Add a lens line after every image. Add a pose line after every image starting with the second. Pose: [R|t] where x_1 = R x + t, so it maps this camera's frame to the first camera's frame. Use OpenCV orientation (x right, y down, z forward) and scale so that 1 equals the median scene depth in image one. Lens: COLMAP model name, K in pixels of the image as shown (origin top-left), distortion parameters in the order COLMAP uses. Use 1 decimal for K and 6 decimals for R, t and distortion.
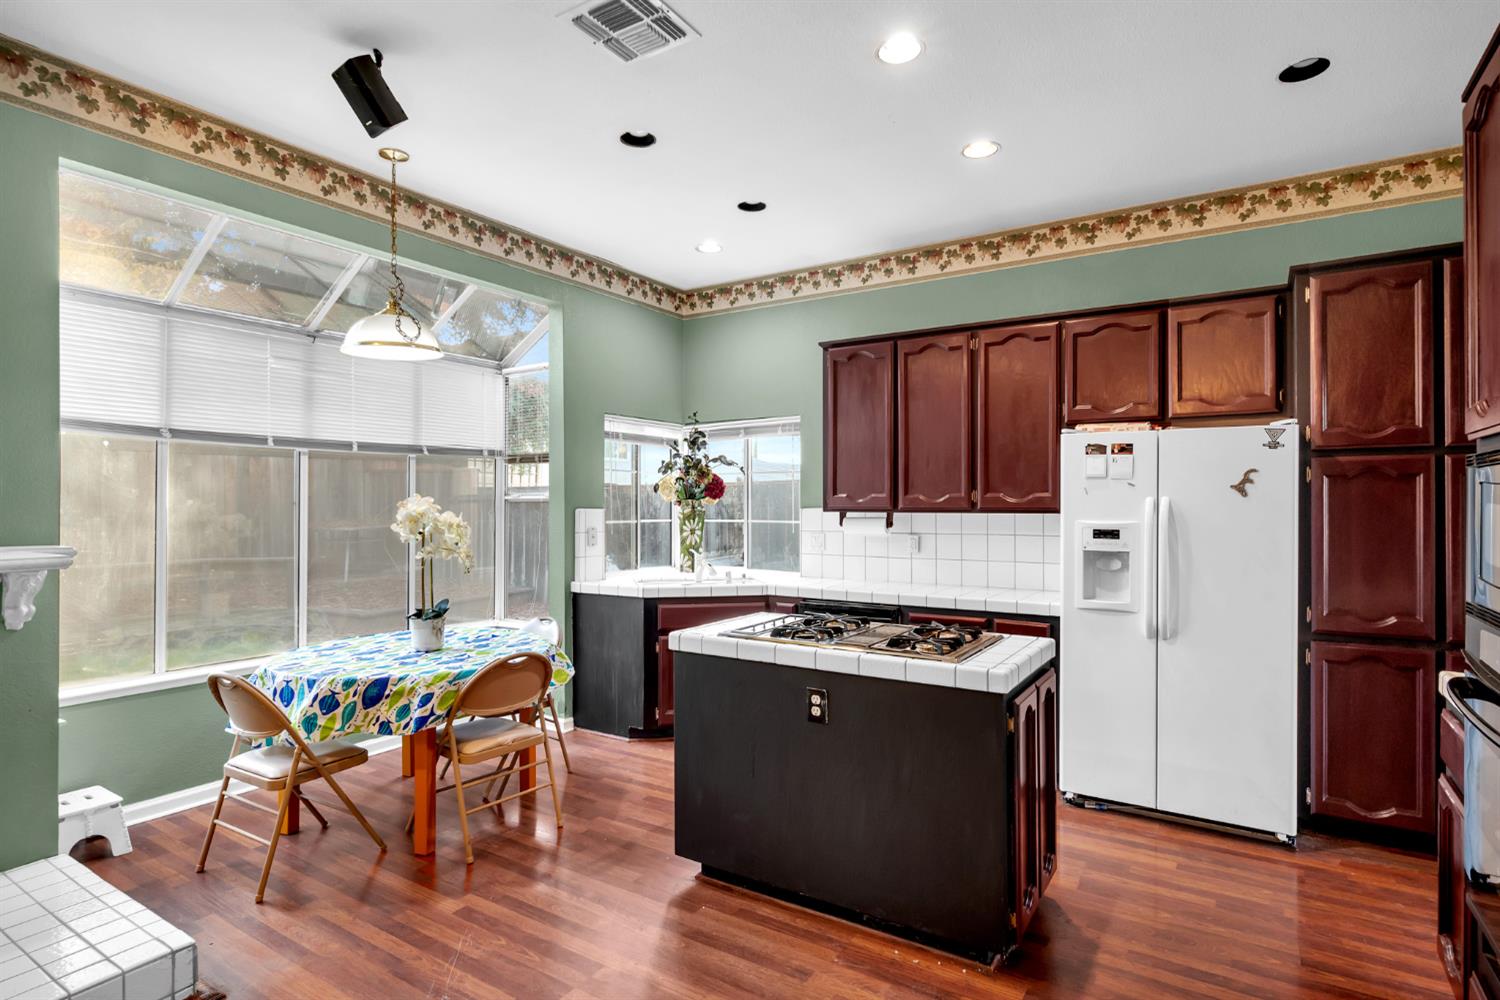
lens RADIAL K [[775.1, 0, 750.0], [0, 775.1, 500.0], [0, 0, 1]] dist [0.002059, -0.000038]
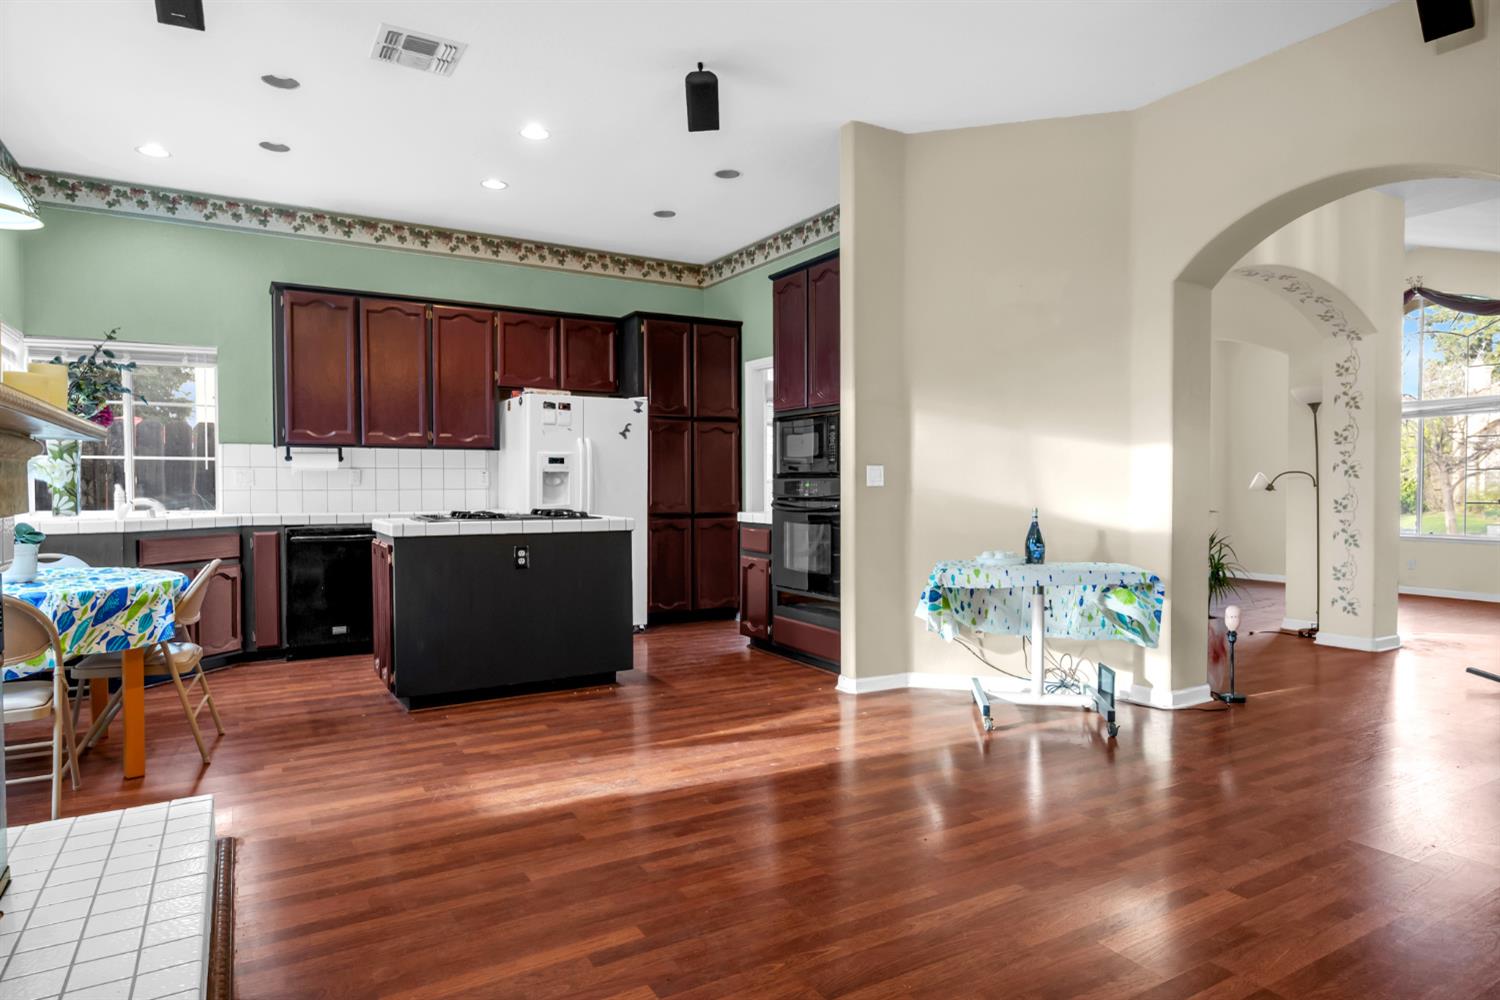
lens RADIAL K [[861.4, 0, 750.0], [0, 861.4, 500.0], [0, 0, 1]] dist [0.002015, 0.000225]
pose [[0.450291, -0.017855, 0.892703, -0.900614], [-0.003528, 0.999757, 0.021776, 0.083233], [-0.892875, -0.012954, 0.450119, -0.121401]]
